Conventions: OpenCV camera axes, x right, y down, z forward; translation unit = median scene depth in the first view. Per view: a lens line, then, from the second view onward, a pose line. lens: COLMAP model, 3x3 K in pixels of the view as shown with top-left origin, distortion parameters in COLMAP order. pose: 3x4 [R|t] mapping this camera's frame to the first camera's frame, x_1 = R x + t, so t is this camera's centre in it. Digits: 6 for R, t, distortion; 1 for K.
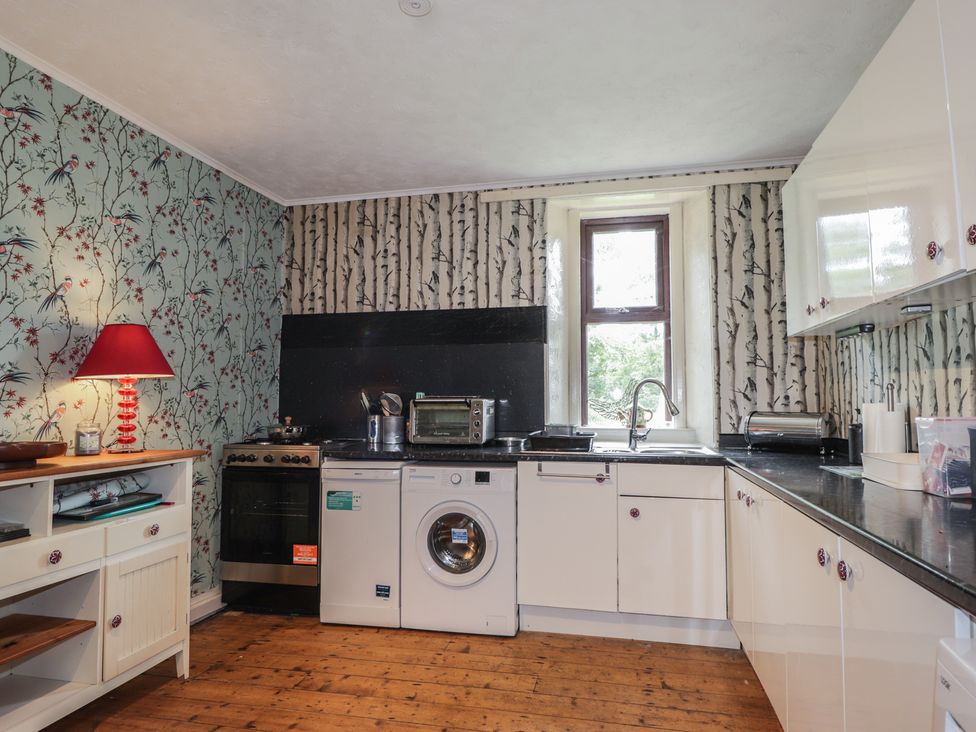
lens RADIAL K [[592.0, 0, 492.2], [0, 592.0, 366.2], [0, 0, 1]] dist [0.006227, -0.015135]
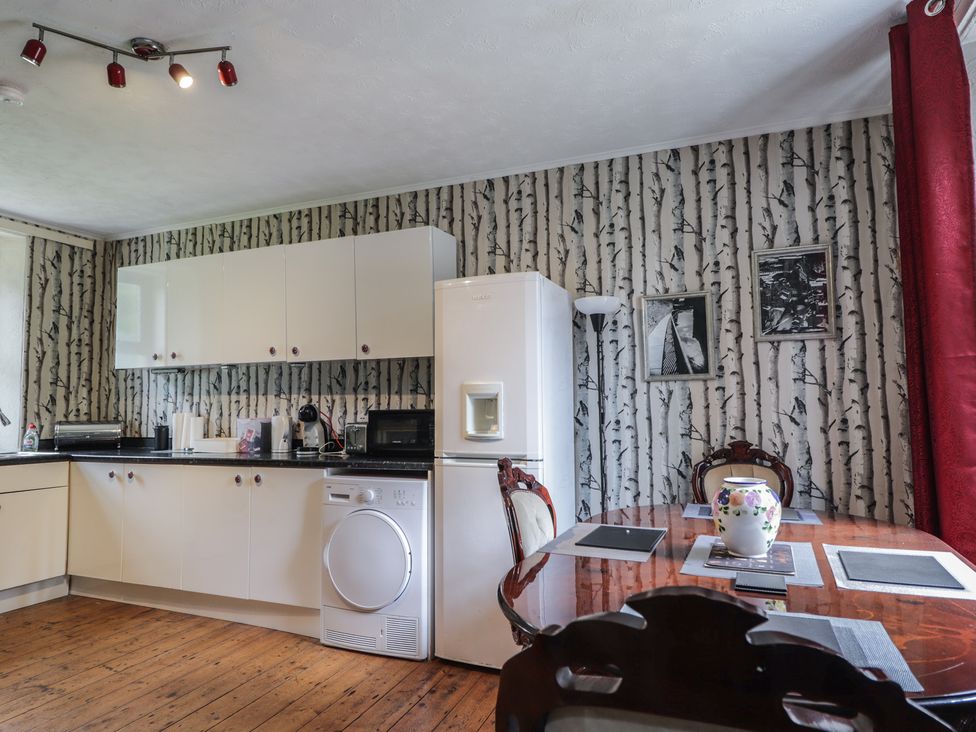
lens RADIAL K [[592.0, 0, 492.2], [0, 592.0, 366.2], [0, 0, 1]] dist [0.006227, -0.015135]
pose [[0.163875, 0.067155, 0.984193, -0.677195], [-0.046342, 0.997103, -0.060320, -0.009313], [-0.985392, -0.035724, 0.166512, -0.146324]]
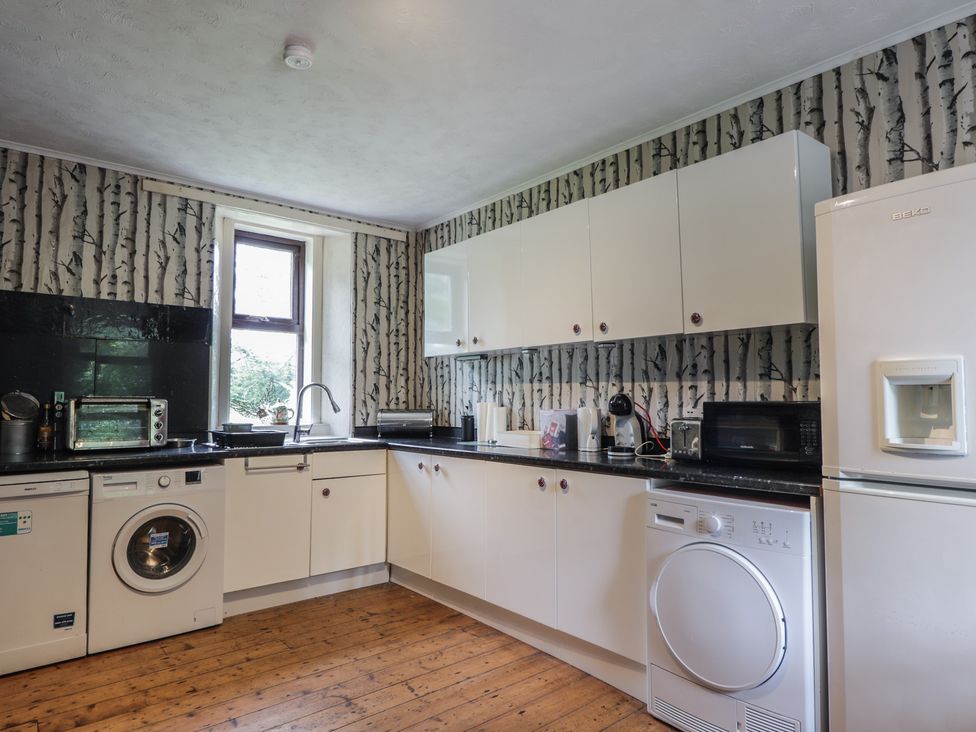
lens RADIAL K [[592.0, 0, 492.2], [0, 592.0, 366.2], [0, 0, 1]] dist [0.006227, -0.015135]
pose [[0.610238, 0.045158, 0.790930, -0.463756], [-0.045058, 0.998736, -0.022258, -0.001786], [-0.790936, -0.022055, 0.611501, -0.017581]]
